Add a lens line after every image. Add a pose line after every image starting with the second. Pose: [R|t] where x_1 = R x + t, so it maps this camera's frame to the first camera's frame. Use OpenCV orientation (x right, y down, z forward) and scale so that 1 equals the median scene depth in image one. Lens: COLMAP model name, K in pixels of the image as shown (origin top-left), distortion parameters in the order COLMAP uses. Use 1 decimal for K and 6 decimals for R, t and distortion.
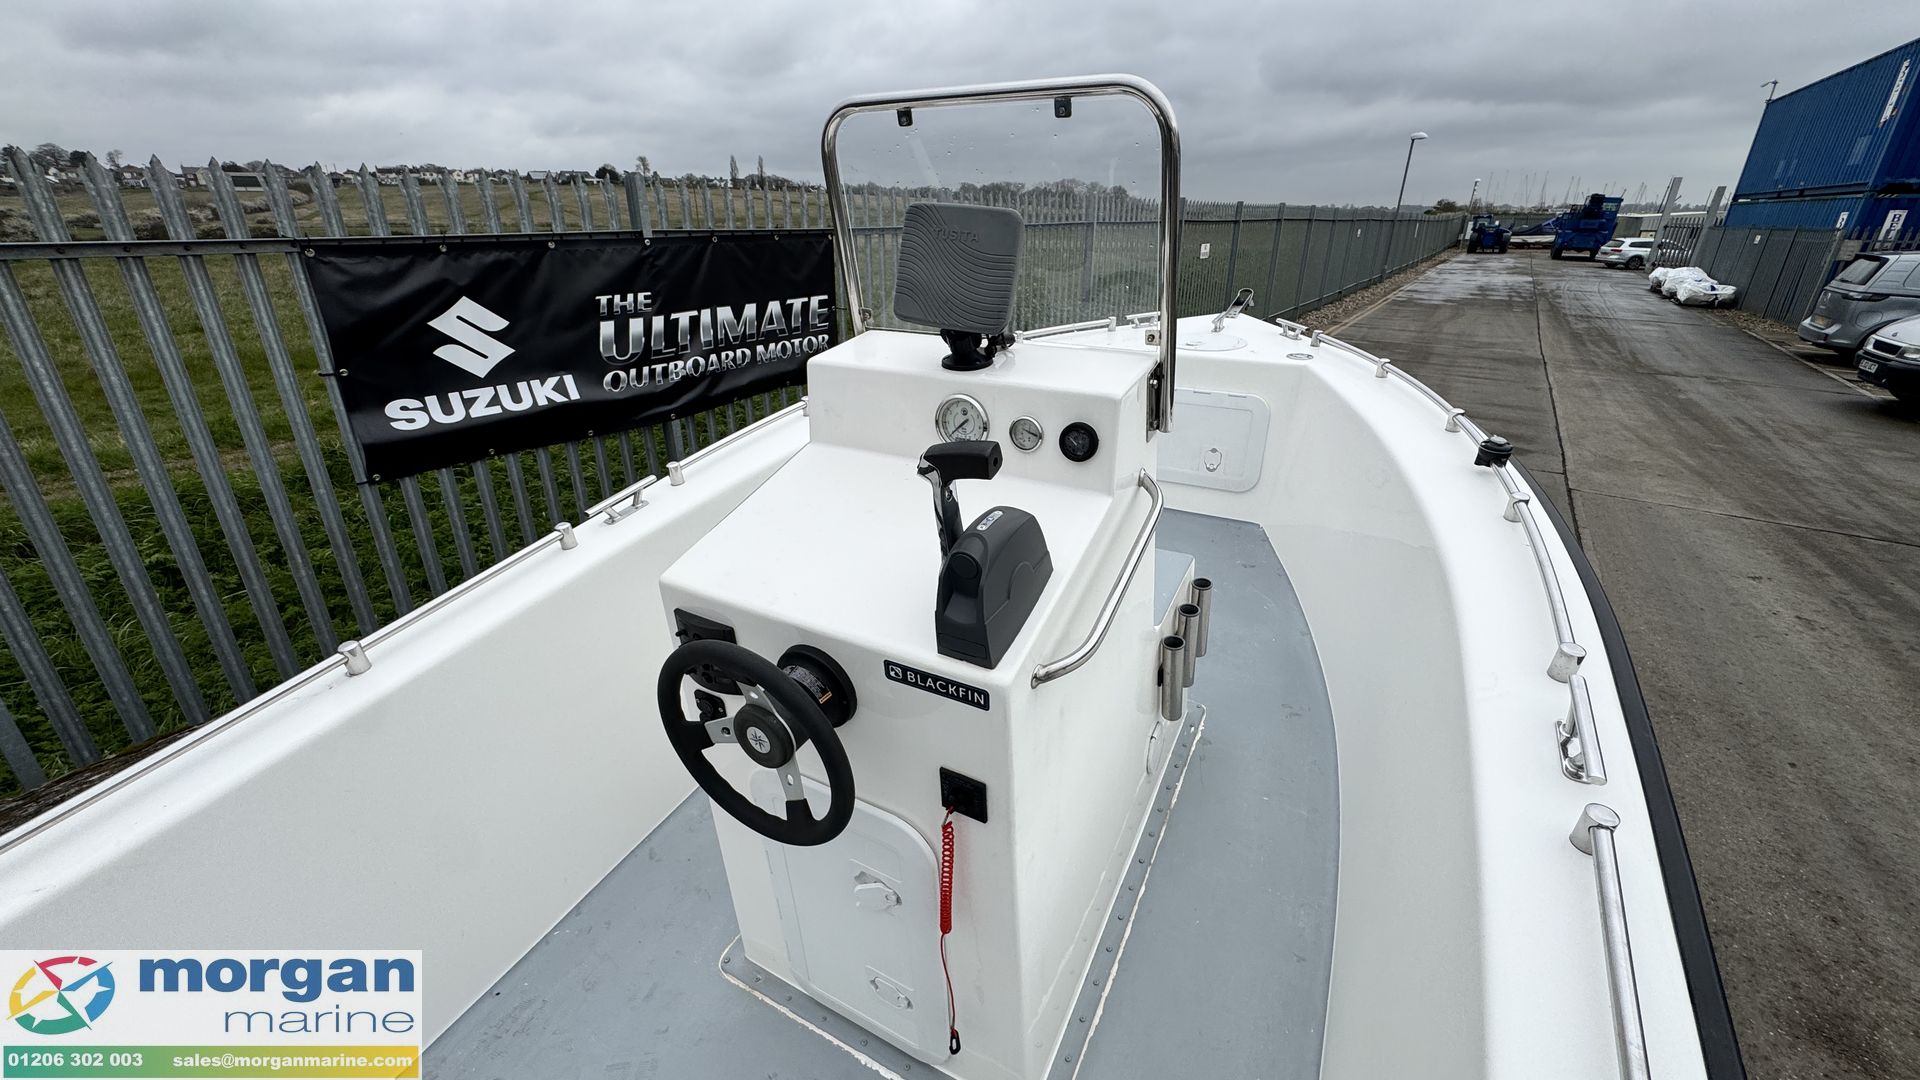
lens RADIAL K [[764.7, 0, 962.0], [0, 764.7, 534.1], [0, 0, 1]] dist [-0.004048, -0.000084]
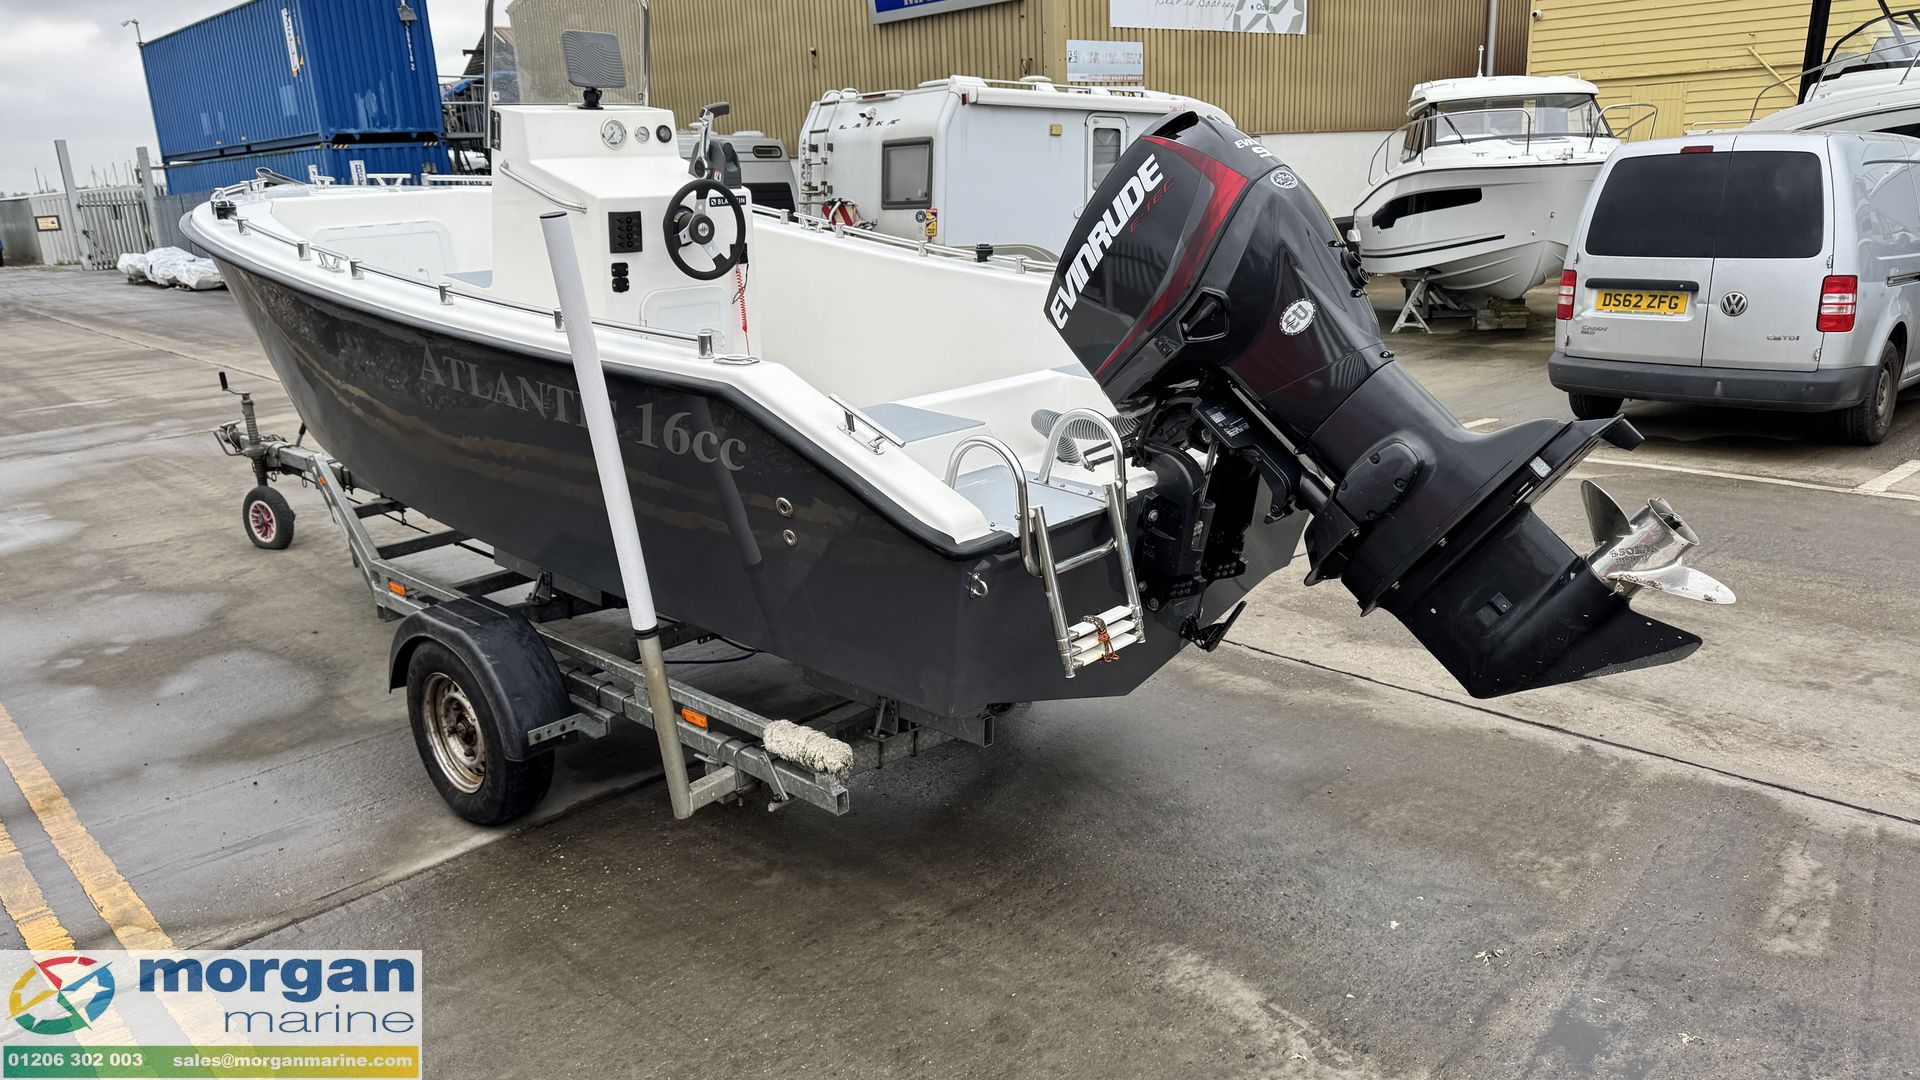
lens RADIAL K [[1340.2, 0, 956.7], [0, 1340.2, 544.3], [0, 0, 1]] dist [0.100062, -0.138923]
pose [[0.250826, -0.277168, 0.927504, -0.963497], [0.422562, 0.893379, 0.152696, 0.187987], [-0.870935, 0.353627, 0.341204, -0.186065]]
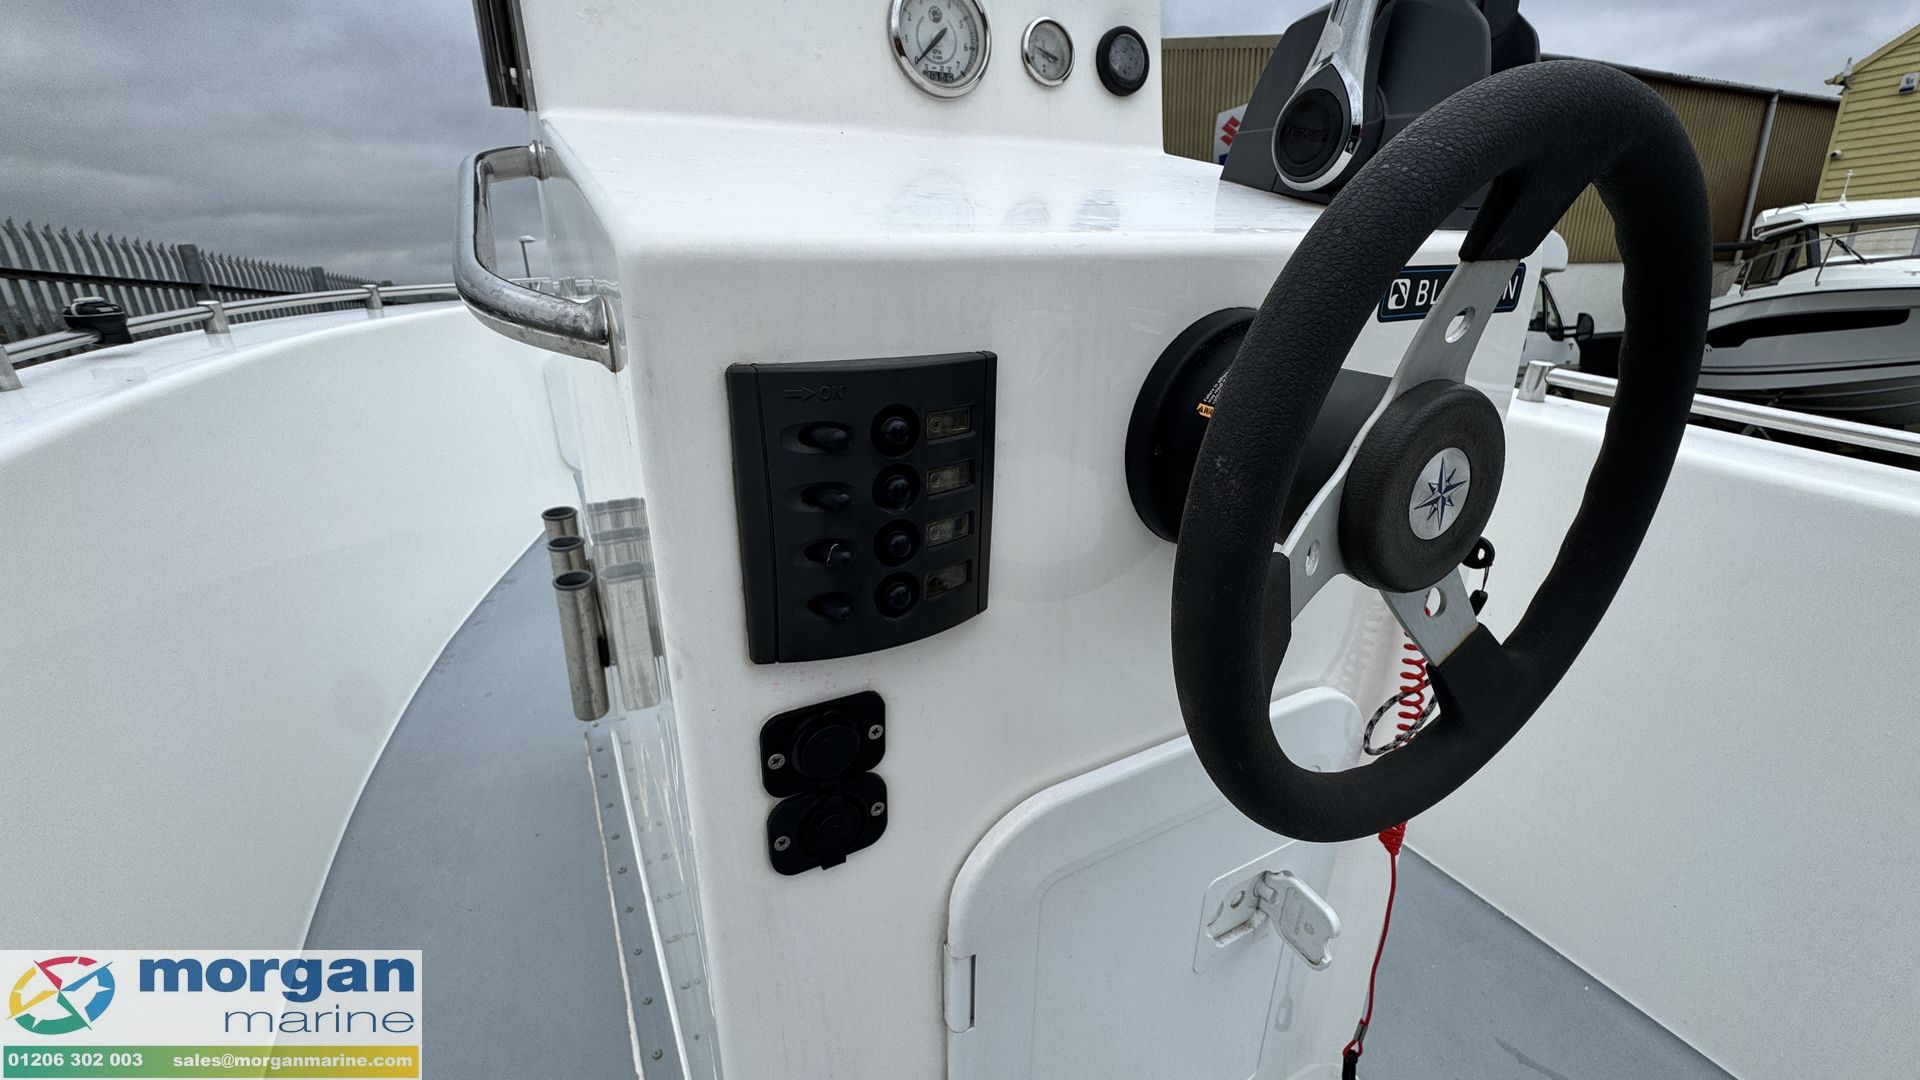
lens RADIAL K [[766.8, 0, 960.6], [0, 766.8, 536.9], [0, 0, 1]] dist [-0.004537, 0.000022]
pose [[0.537199, -0.270538, 0.798891, -0.140834], [0.372152, 0.926008, 0.063339, 0.041191], [-0.756915, 0.263283, 0.598132, 0.210522]]
